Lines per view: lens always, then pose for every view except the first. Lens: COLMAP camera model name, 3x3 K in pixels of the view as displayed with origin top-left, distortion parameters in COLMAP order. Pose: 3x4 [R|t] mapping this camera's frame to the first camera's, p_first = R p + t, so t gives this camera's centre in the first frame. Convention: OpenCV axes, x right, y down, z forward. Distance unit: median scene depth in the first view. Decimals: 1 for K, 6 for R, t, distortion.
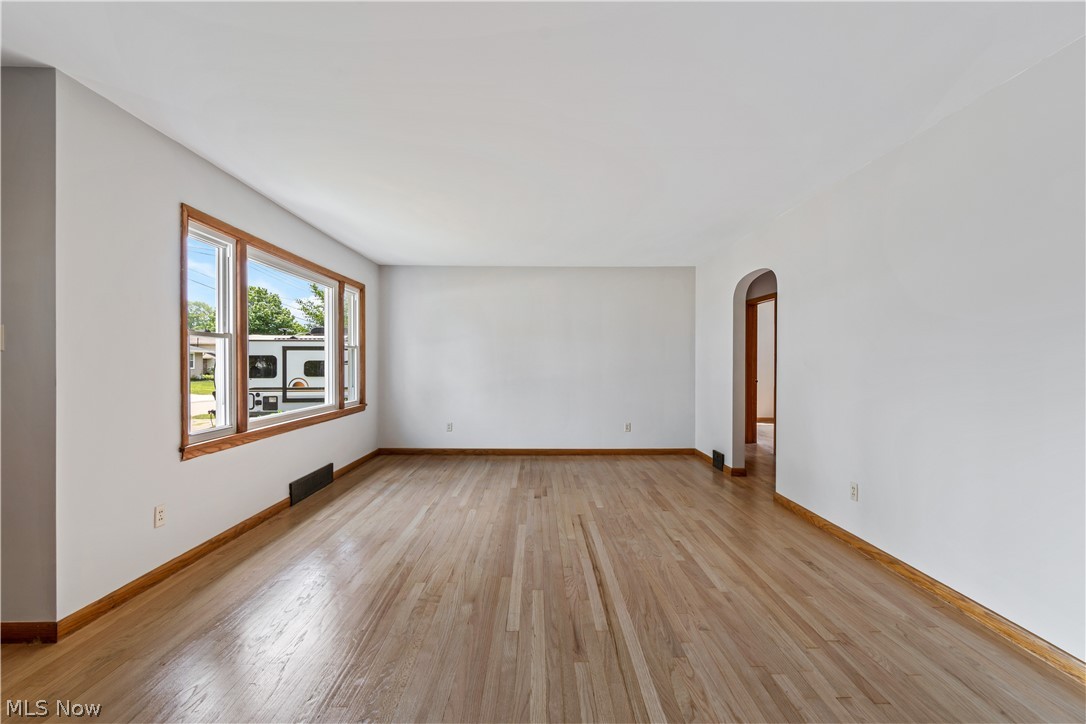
lens RADIAL K [[478.8, 0, 547.0], [0, 478.8, 364.6], [0, 0, 1]] dist [0.000147, -0.001661]
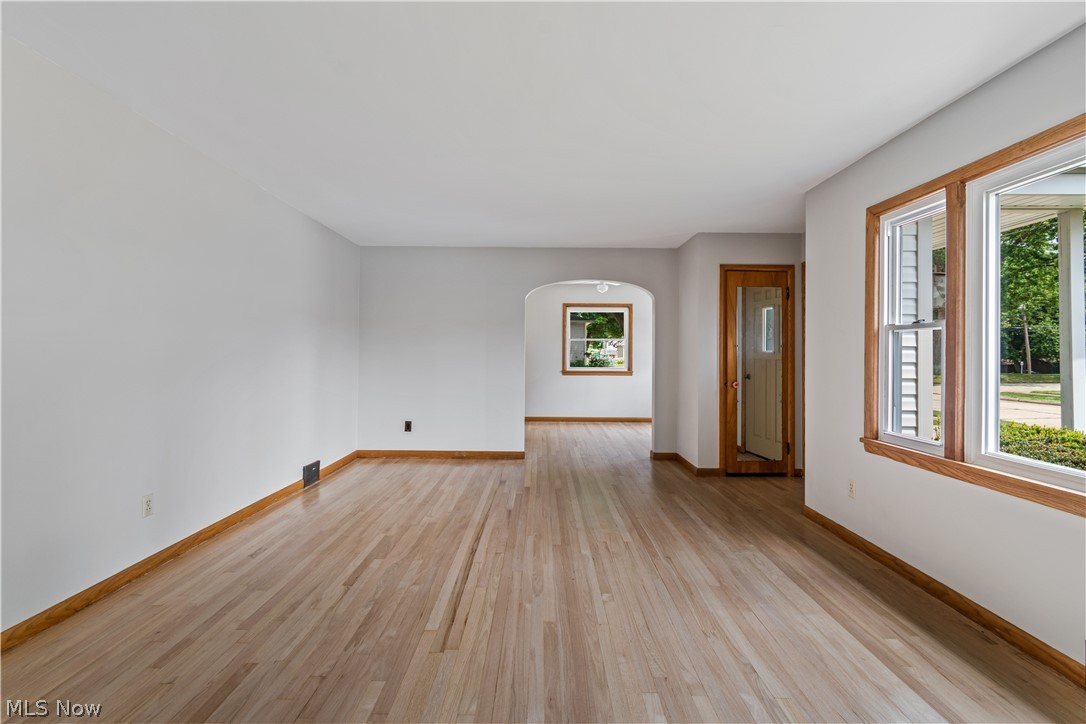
lens RADIAL K [[478.8, 0, 541.3], [0, 478.8, 356.6], [0, 0, 1]] dist [0.000147, -0.001661]
pose [[-0.999682, -0.011582, 0.022380, -0.054545], [-0.011325, 0.999869, 0.011556, -0.009914], [-0.022511, 0.011299, -0.999683, 1.735634]]
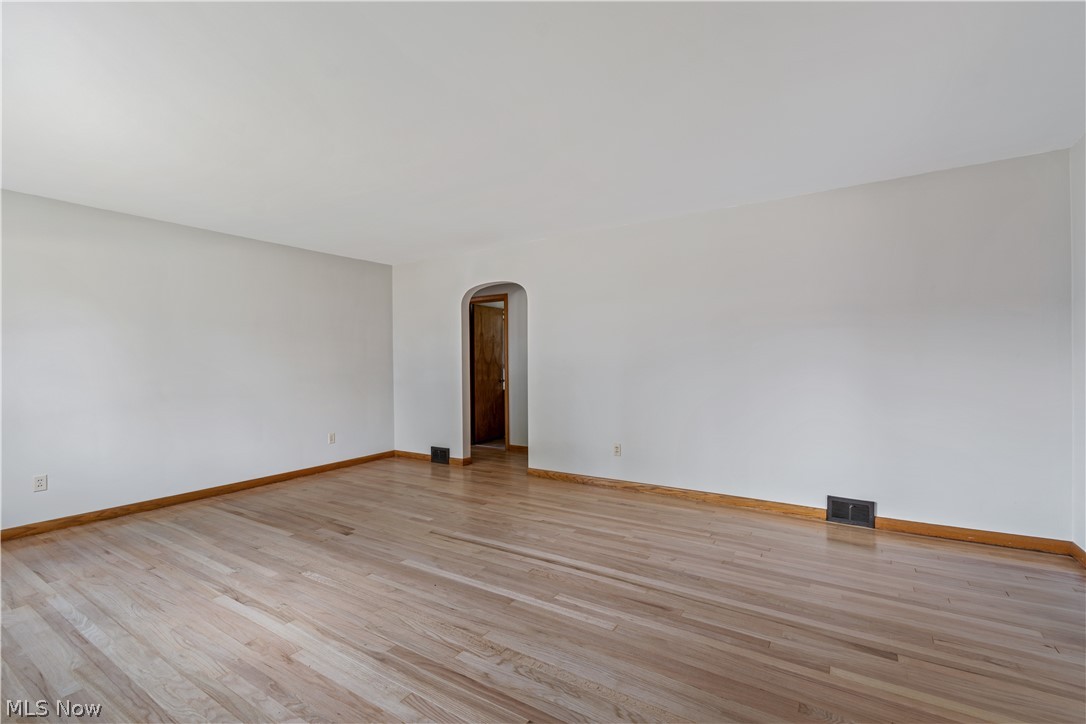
lens RADIAL K [[478.8, 0, 545.5], [0, 478.8, 363.6], [0, 0, 1]] dist [0.000147, -0.001661]
pose [[0.550066, -0.013352, 0.835014, -0.648544], [0.017751, 0.999833, 0.004294, -0.004067], [-0.834933, 0.012460, 0.550211, 0.368504]]
